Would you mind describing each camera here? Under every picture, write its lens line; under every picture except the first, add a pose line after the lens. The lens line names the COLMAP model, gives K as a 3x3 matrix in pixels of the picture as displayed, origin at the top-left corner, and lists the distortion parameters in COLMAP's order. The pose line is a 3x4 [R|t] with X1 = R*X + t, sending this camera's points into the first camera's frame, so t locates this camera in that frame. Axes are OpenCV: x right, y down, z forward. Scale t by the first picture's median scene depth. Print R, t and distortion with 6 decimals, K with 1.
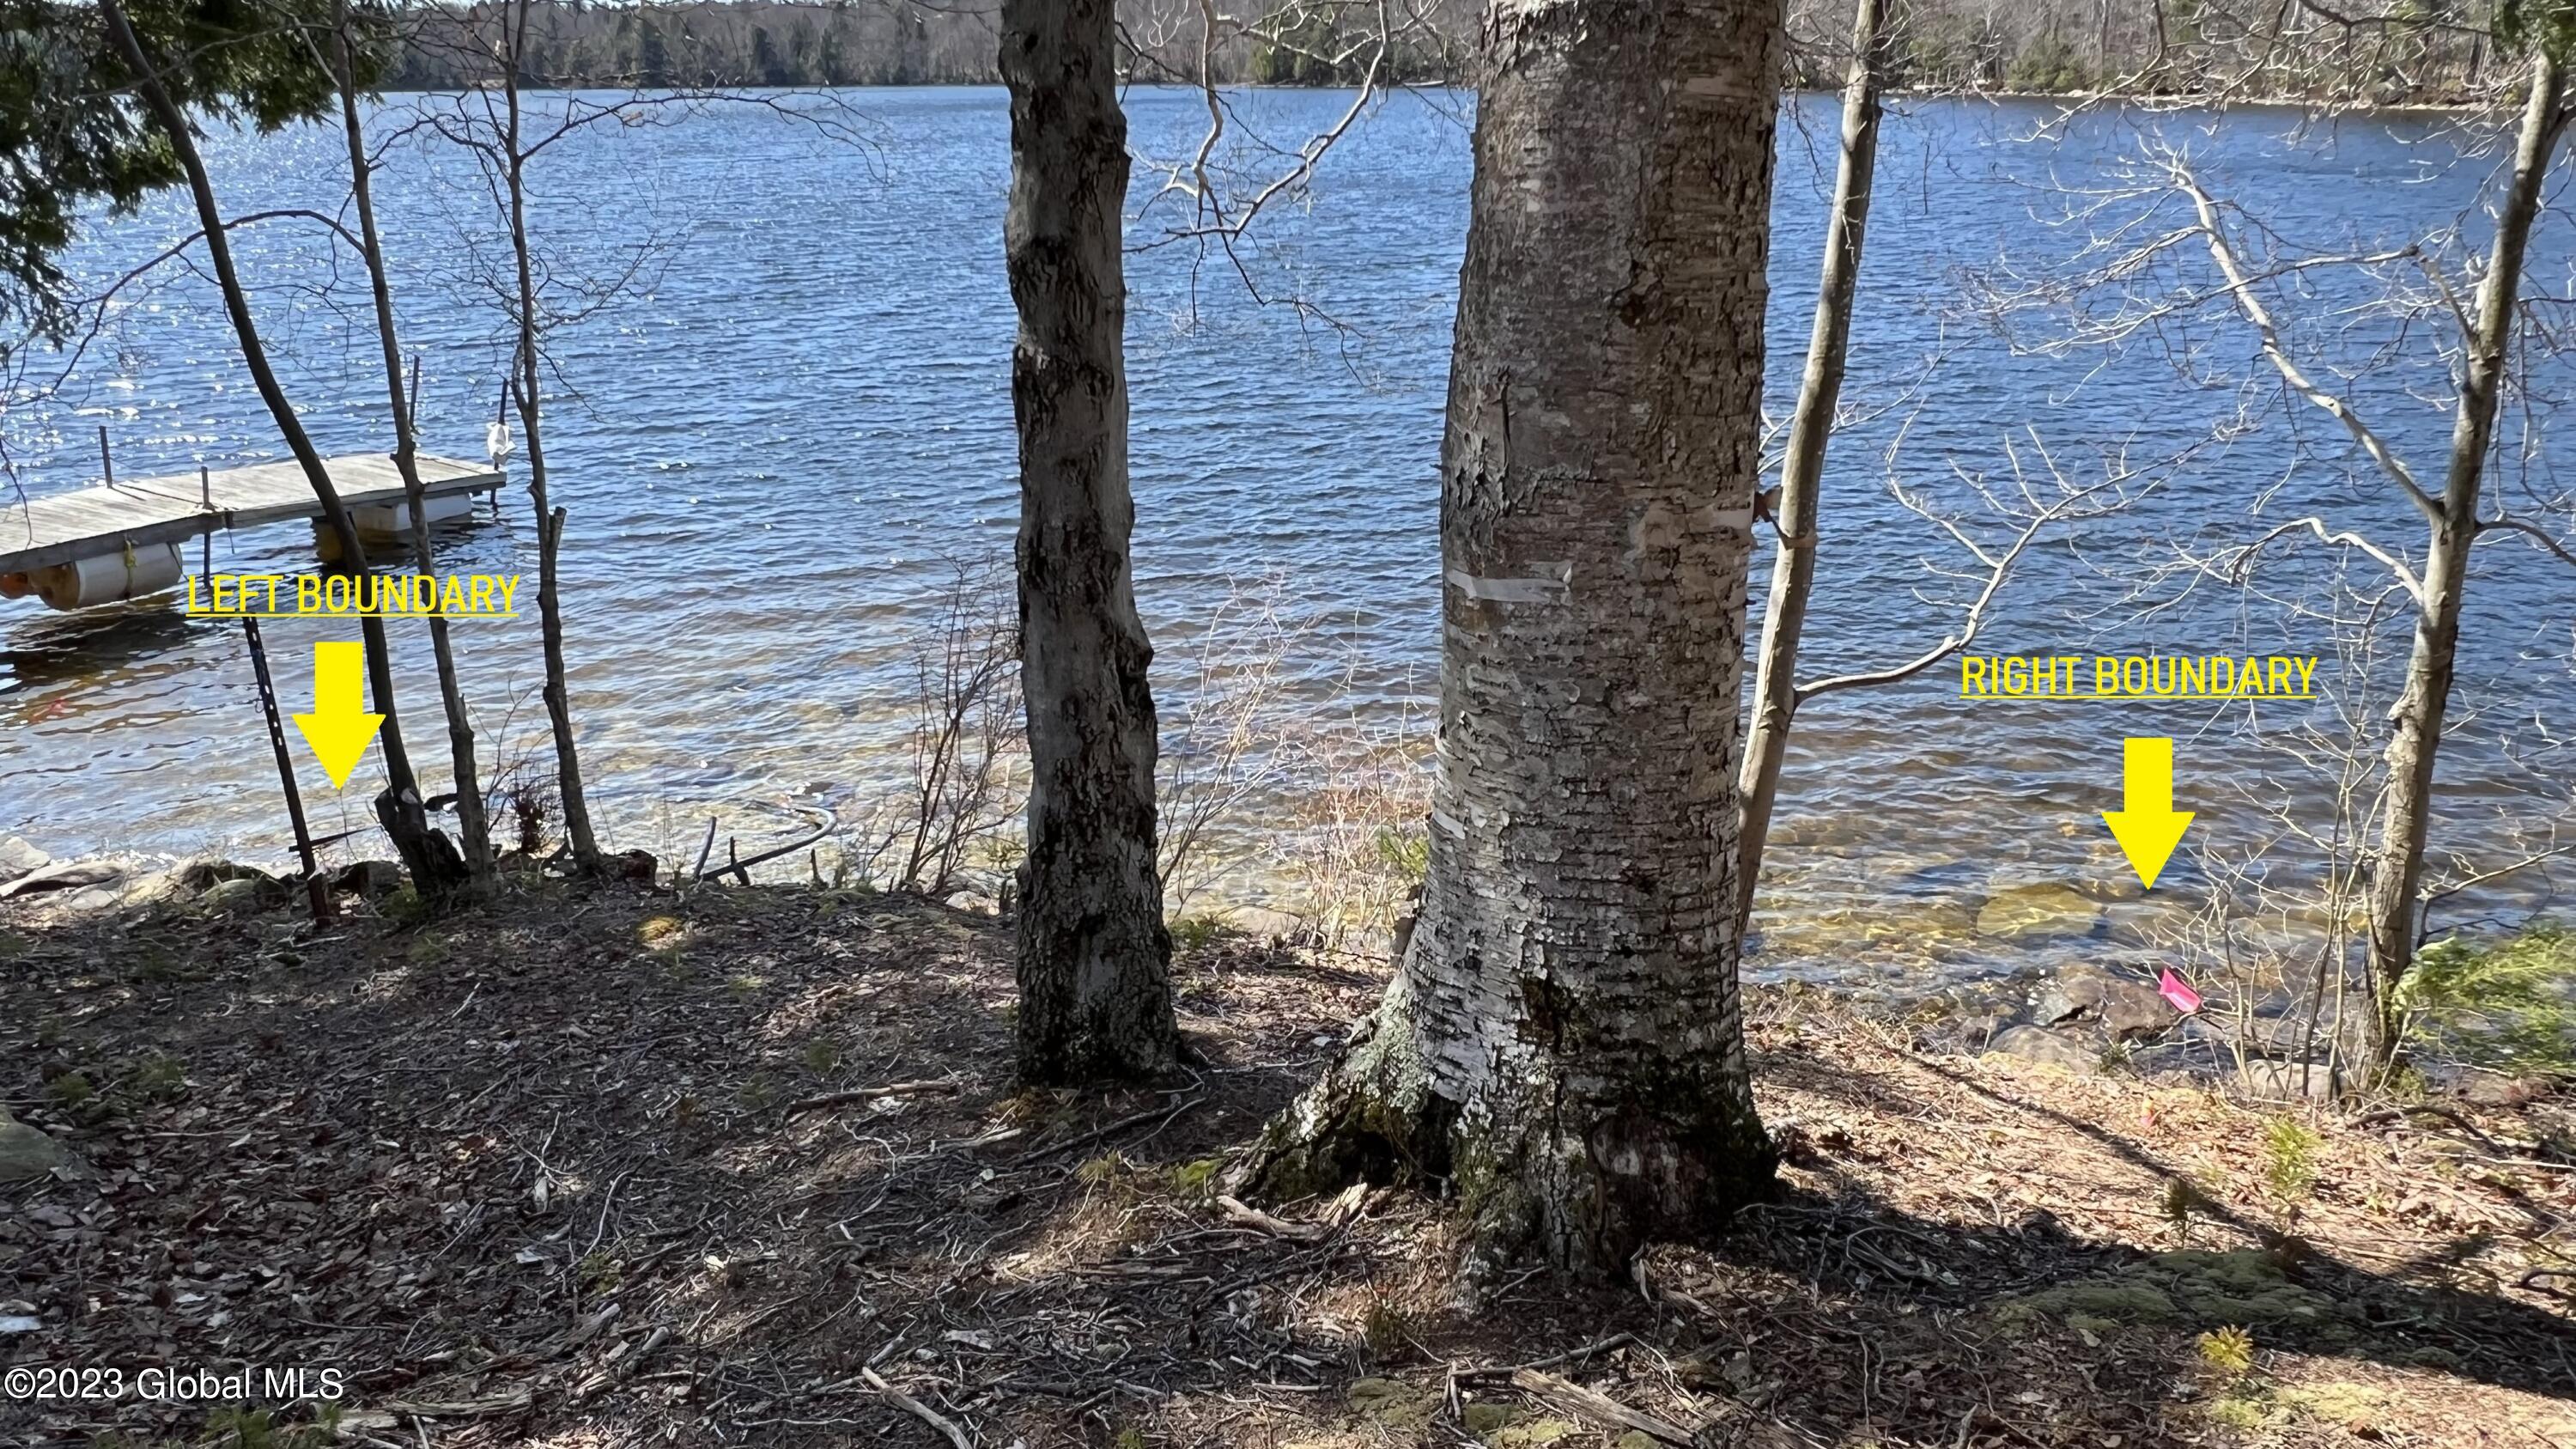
lens RADIAL K [[1796.9, 0, 1288.0], [0, 1796.9, 724.5], [0, 0, 1]] dist [-0.007544, -0.001279]
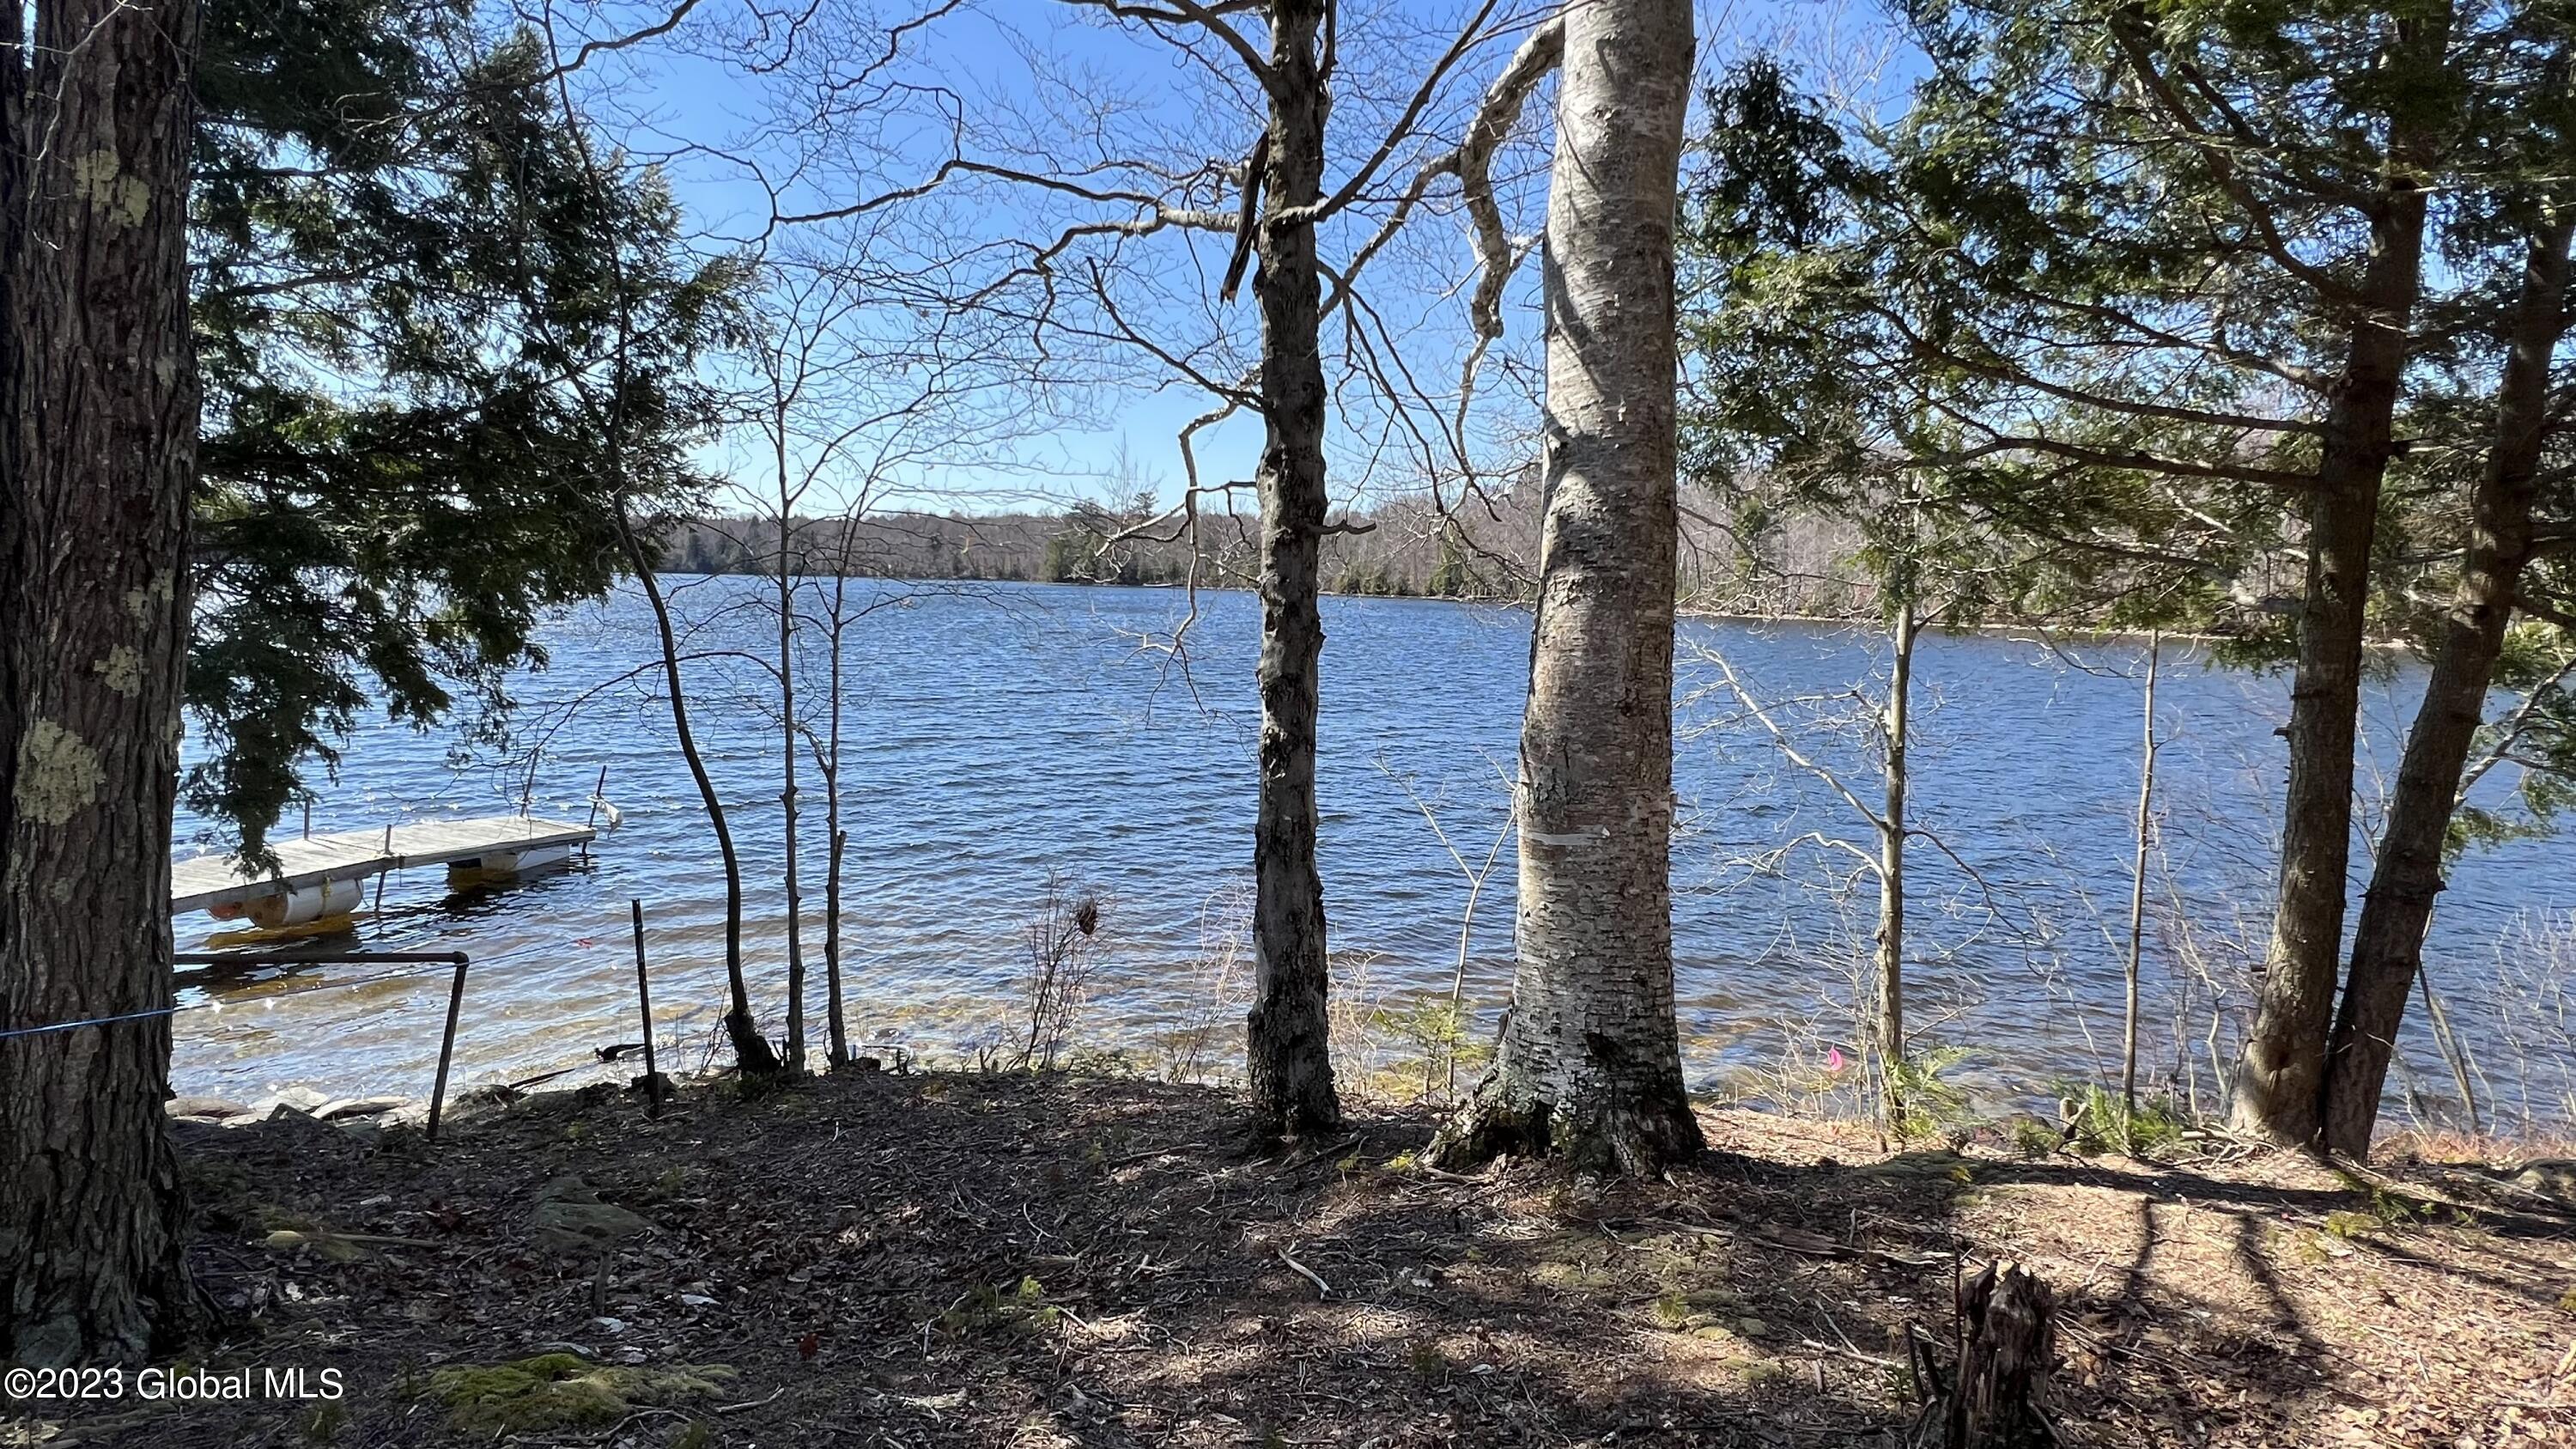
lens RADIAL K [[1231.9, 0, 1288.0], [0, 1231.9, 724.5], [0, 0, 1]] dist [-0.002792, 0.000009]
pose [[0.983670, 0.008880, 0.179762, -0.445027], [0.032485, 0.973619, -0.225854, 0.104240], [-0.177025, 0.228005, 0.957432, -0.334088]]
